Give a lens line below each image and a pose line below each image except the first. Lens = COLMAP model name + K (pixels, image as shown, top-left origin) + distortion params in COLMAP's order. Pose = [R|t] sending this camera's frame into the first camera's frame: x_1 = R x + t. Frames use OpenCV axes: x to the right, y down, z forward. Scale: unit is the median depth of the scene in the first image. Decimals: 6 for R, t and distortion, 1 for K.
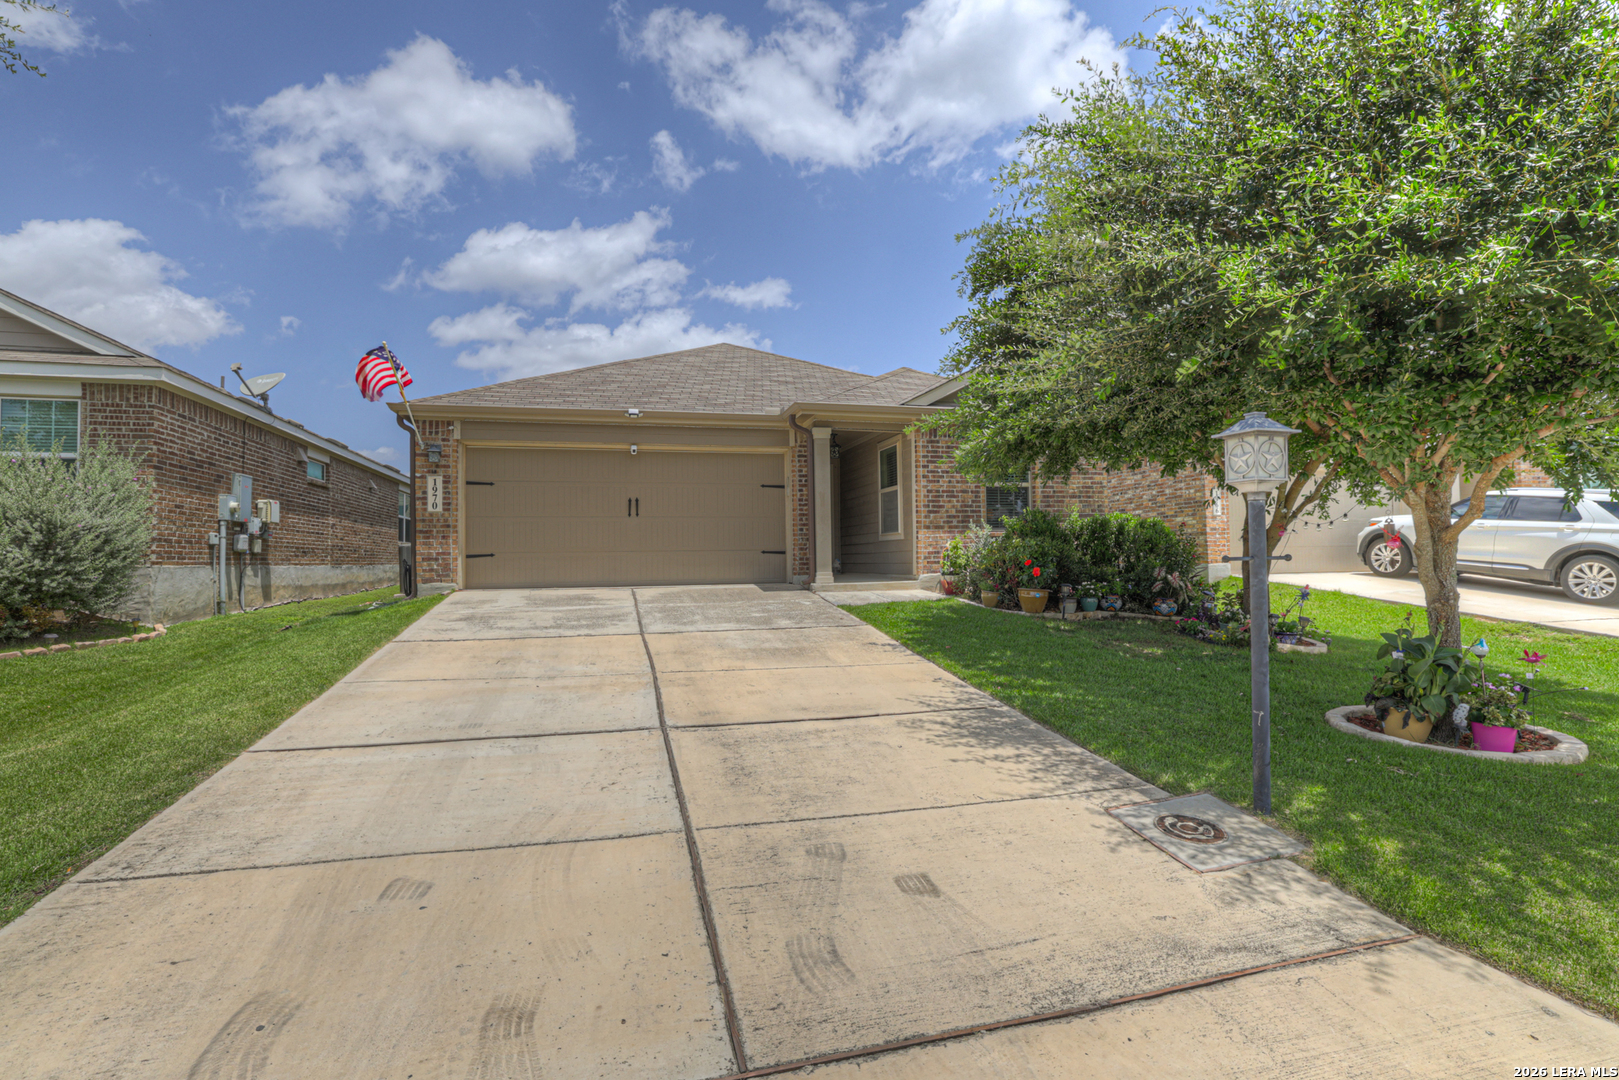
lens RADIAL K [[775.1, 0, 812.2], [0, 775.1, 532.9], [0, 0, 1]] dist [-0.036845, 0.018814]
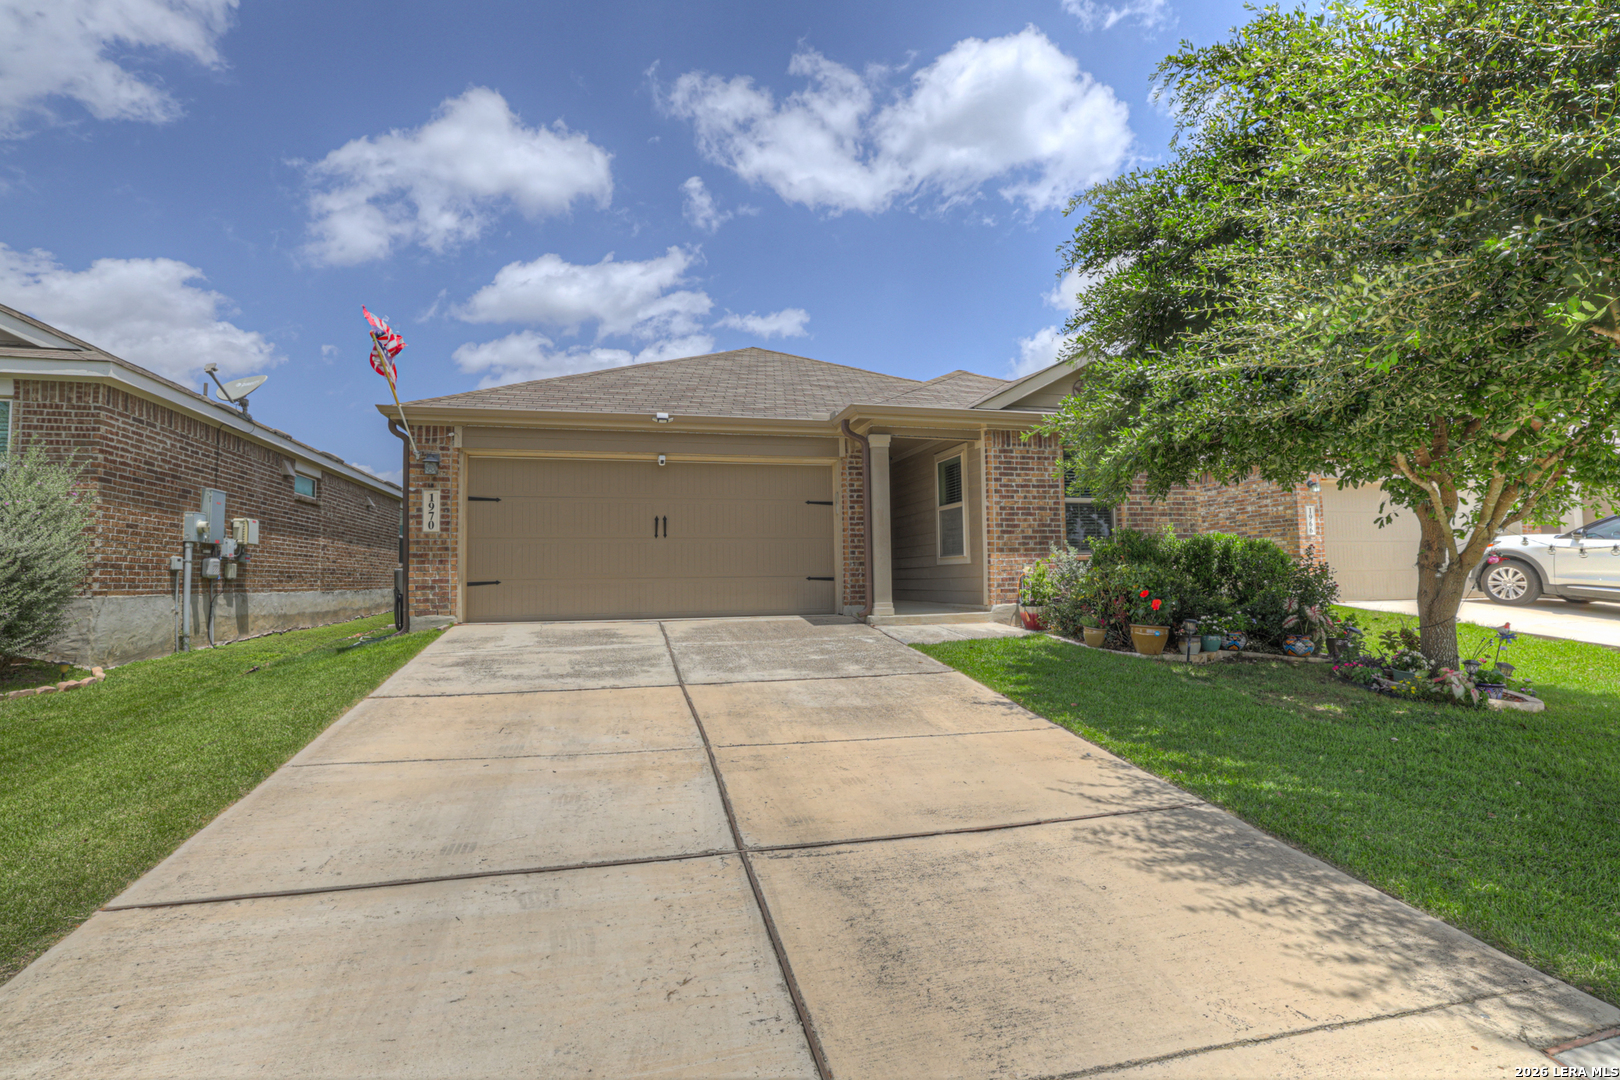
lens RADIAL K [[775.6, 0, 810.9], [0, 775.6, 533.3], [0, 0, 1]] dist [-0.036845, 0.018814]
pose [[0.999934, -0.000486, -0.011444, -0.067249], [0.000204, 0.999696, -0.024643, -0.005825], [0.011452, 0.024639, 0.999631, 0.171686]]
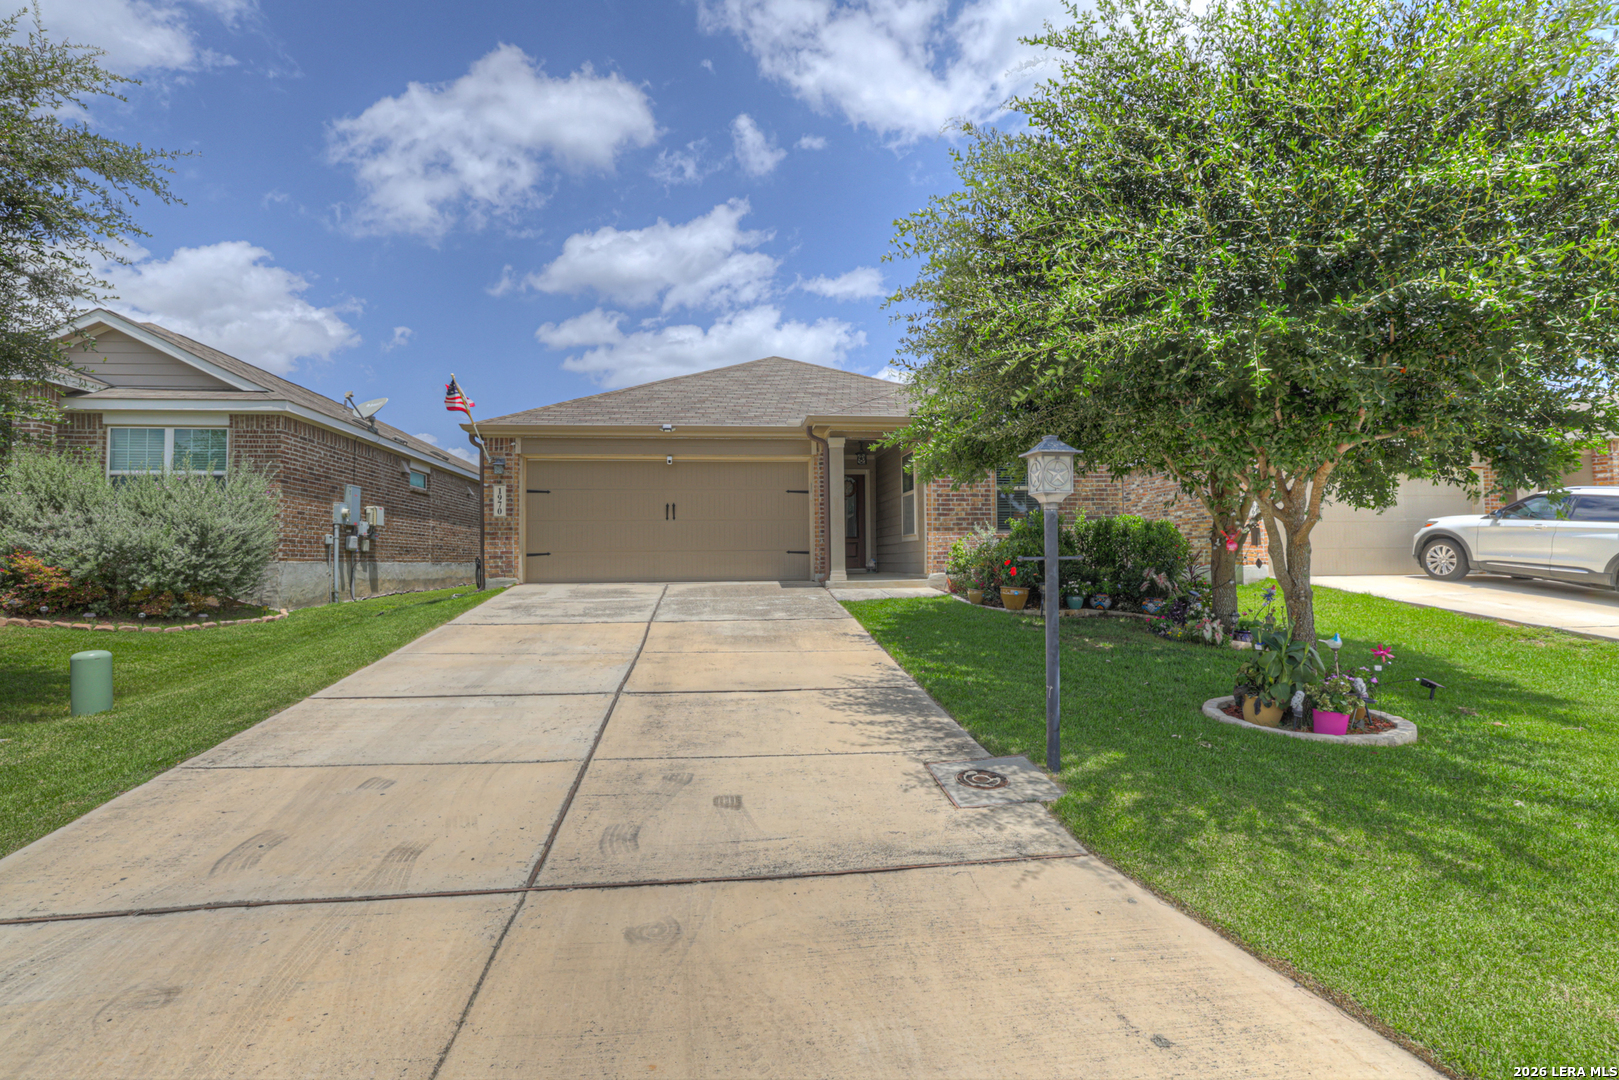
lens RADIAL K [[775.1, 0, 800.5], [0, 775.1, 533.9], [0, 0, 1]] dist [-0.036845, 0.018814]
pose [[0.989064, -0.000214, -0.147485, 0.152635], [0.000373, 0.999999, 0.001049, -0.002501], [0.147485, -0.001093, 0.989064, -0.100985]]
